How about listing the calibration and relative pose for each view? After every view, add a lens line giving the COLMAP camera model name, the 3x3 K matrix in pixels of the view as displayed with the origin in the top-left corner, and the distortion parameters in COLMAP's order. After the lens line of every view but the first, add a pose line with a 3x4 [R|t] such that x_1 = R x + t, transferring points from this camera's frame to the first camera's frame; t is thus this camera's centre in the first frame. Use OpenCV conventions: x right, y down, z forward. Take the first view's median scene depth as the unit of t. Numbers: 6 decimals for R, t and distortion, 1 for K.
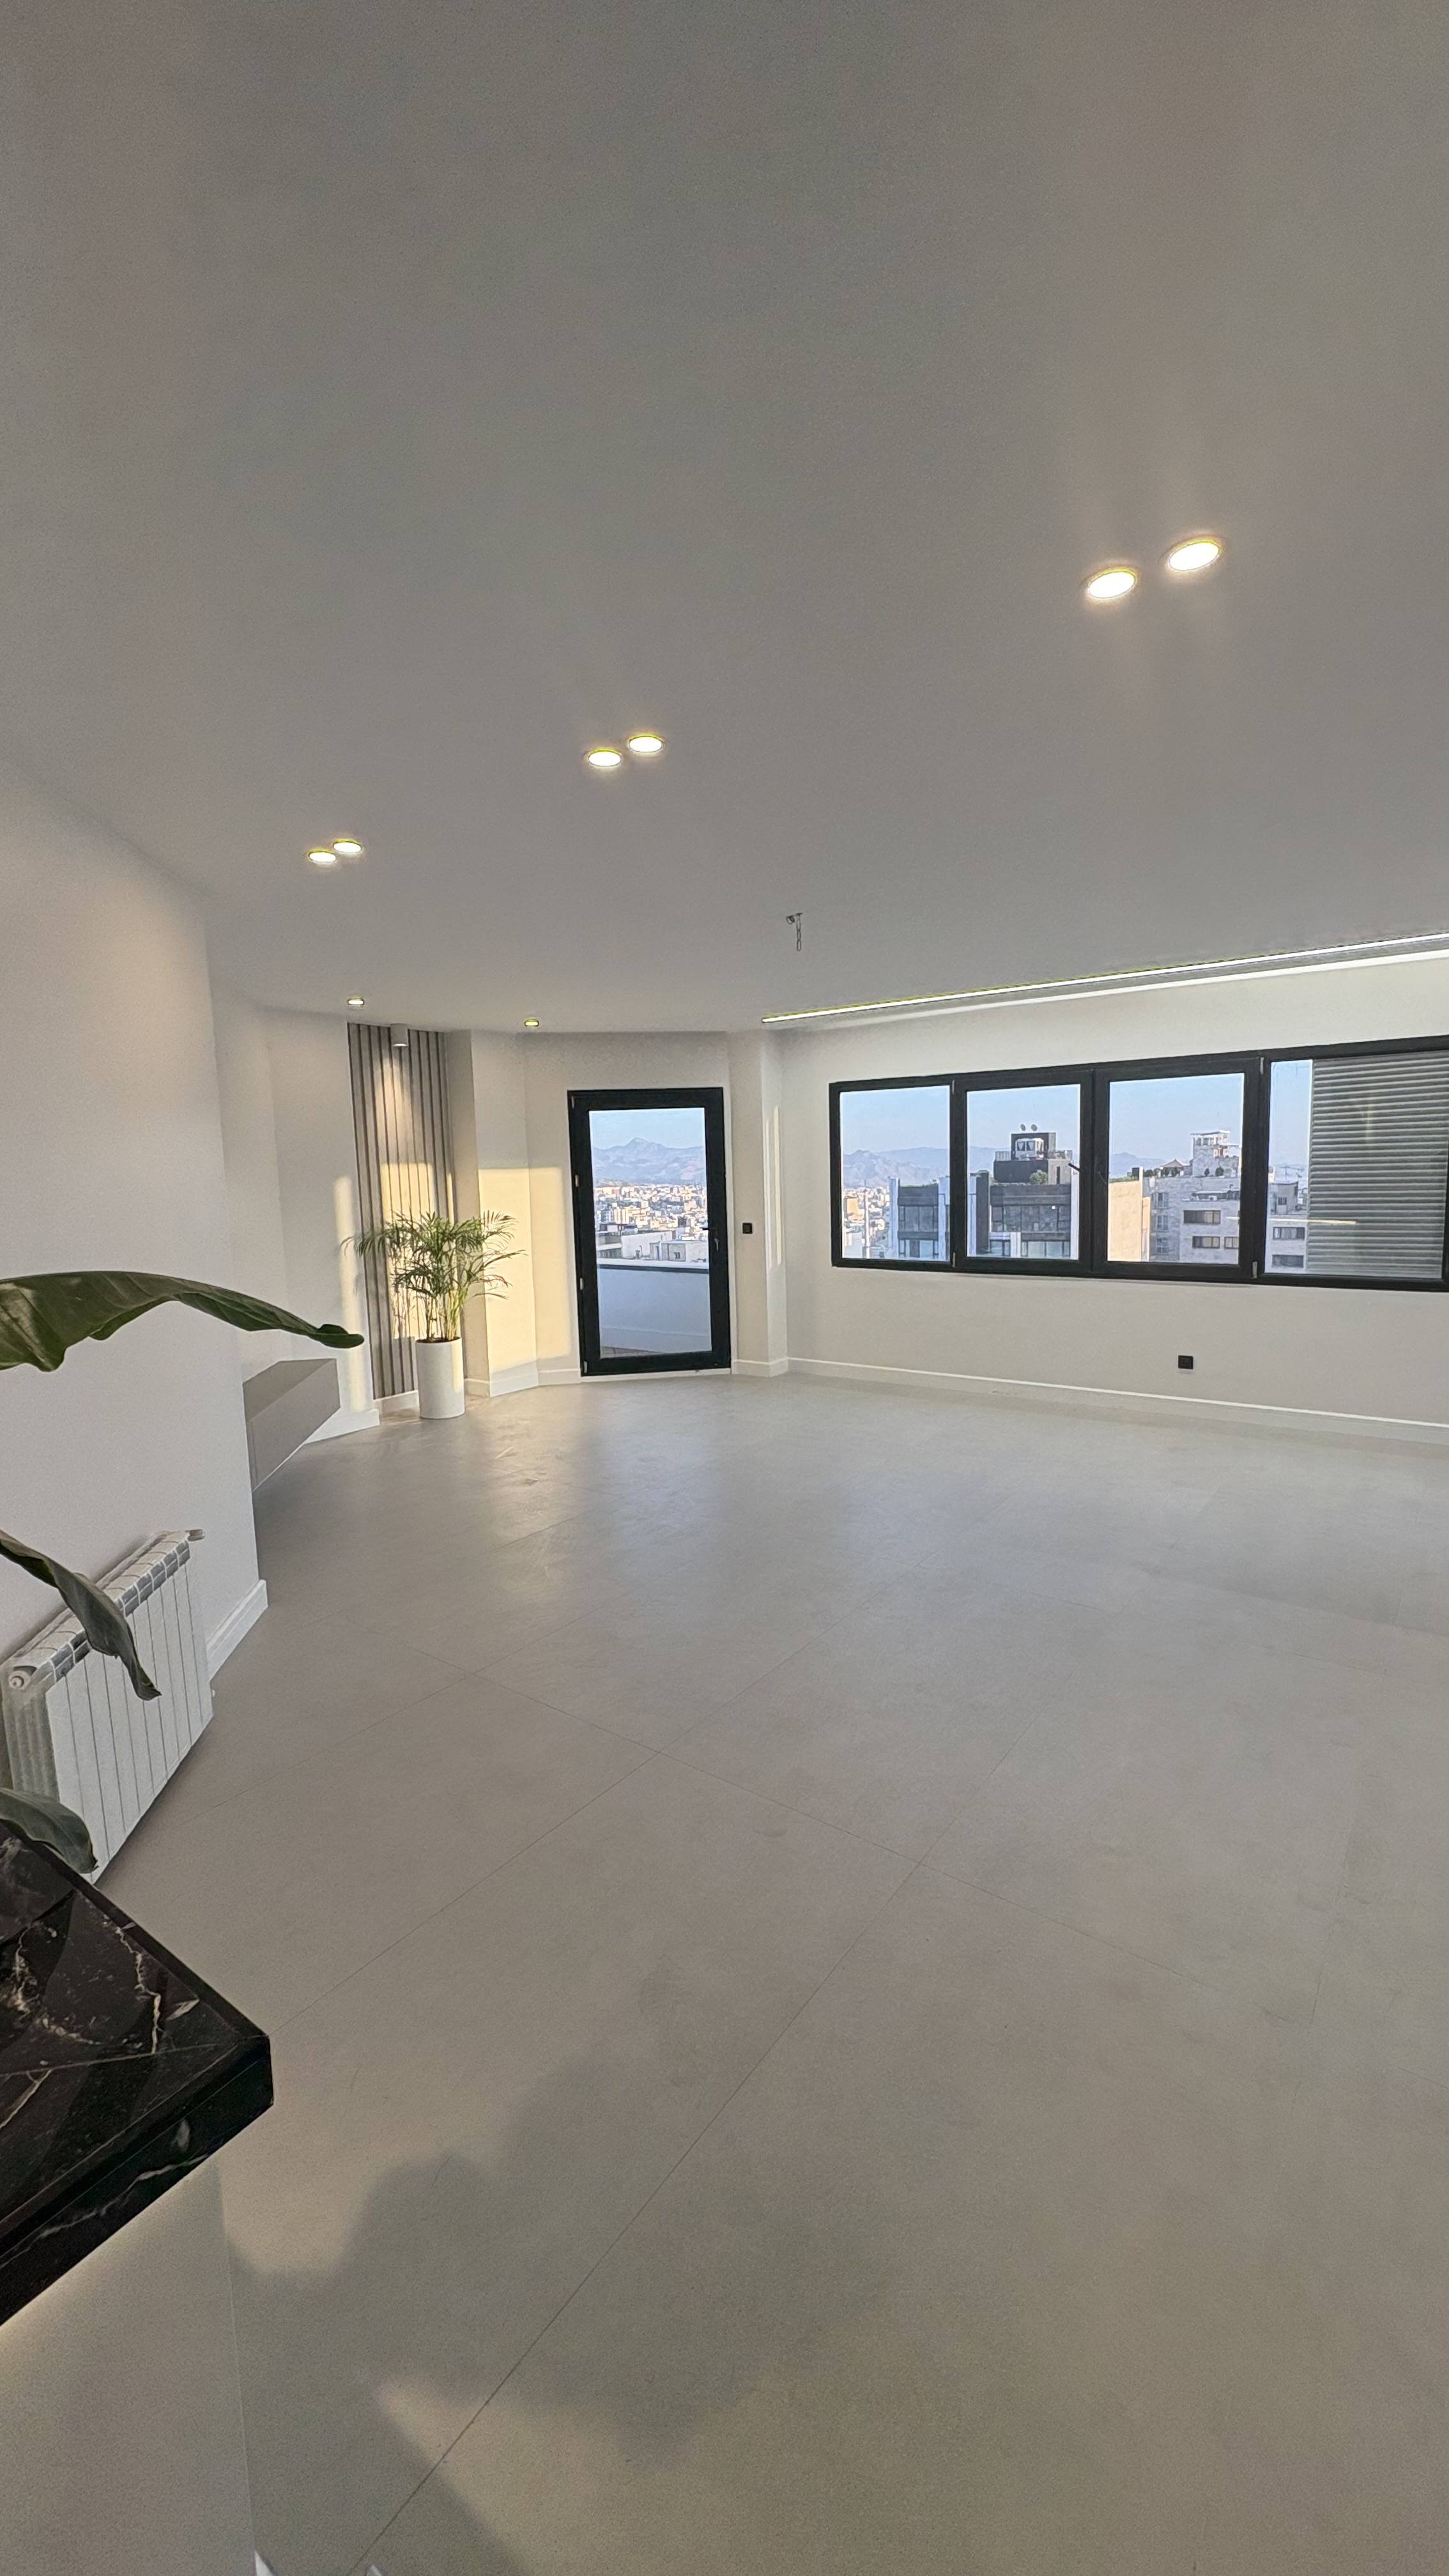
lens RADIAL K [[1019.9, 0, 724.5], [0, 1019.9, 1288.0], [0, 0, 1]] dist [-0.001426, -0.000082]
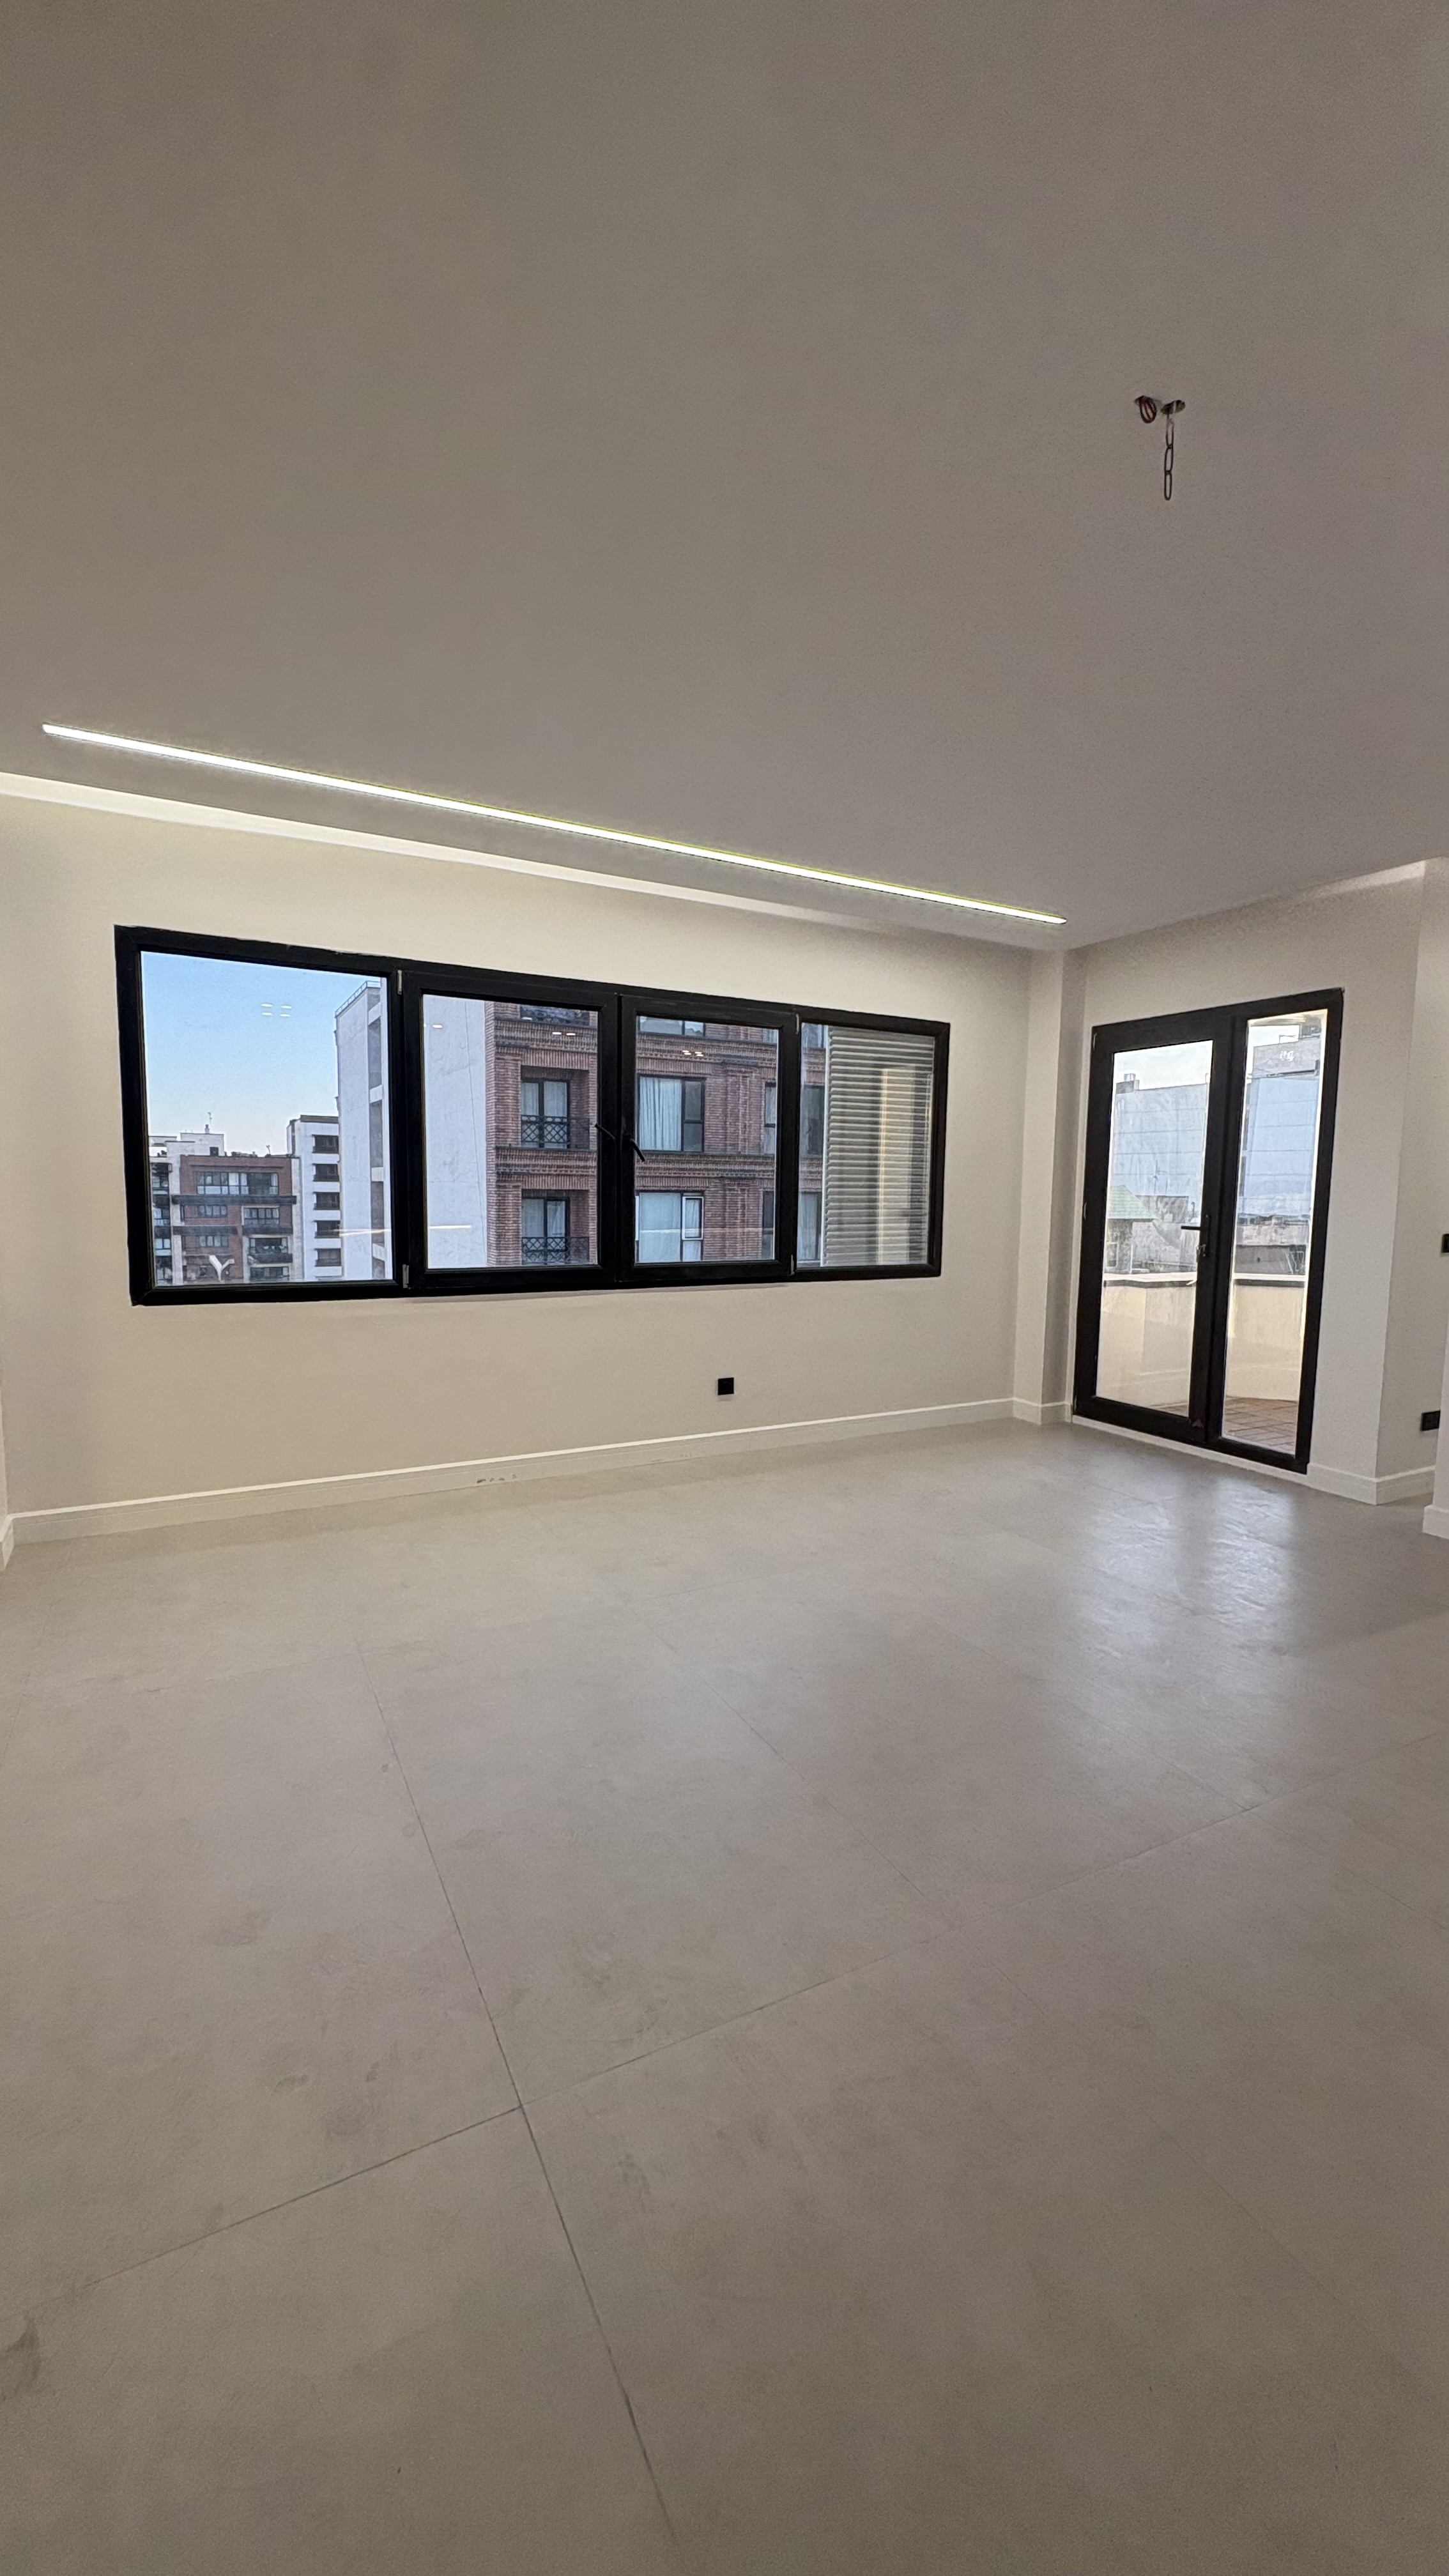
lens RADIAL K [[1019.9, 0, 724.5], [0, 1019.9, 1288.0], [0, 0, 1]] dist [-0.001426, -0.000082]
pose [[0.436391, -0.056514, 0.897980, -0.245215], [0.080482, 0.996477, 0.023601, -0.021337], [-0.896150, 0.061972, 0.439402, 0.620246]]
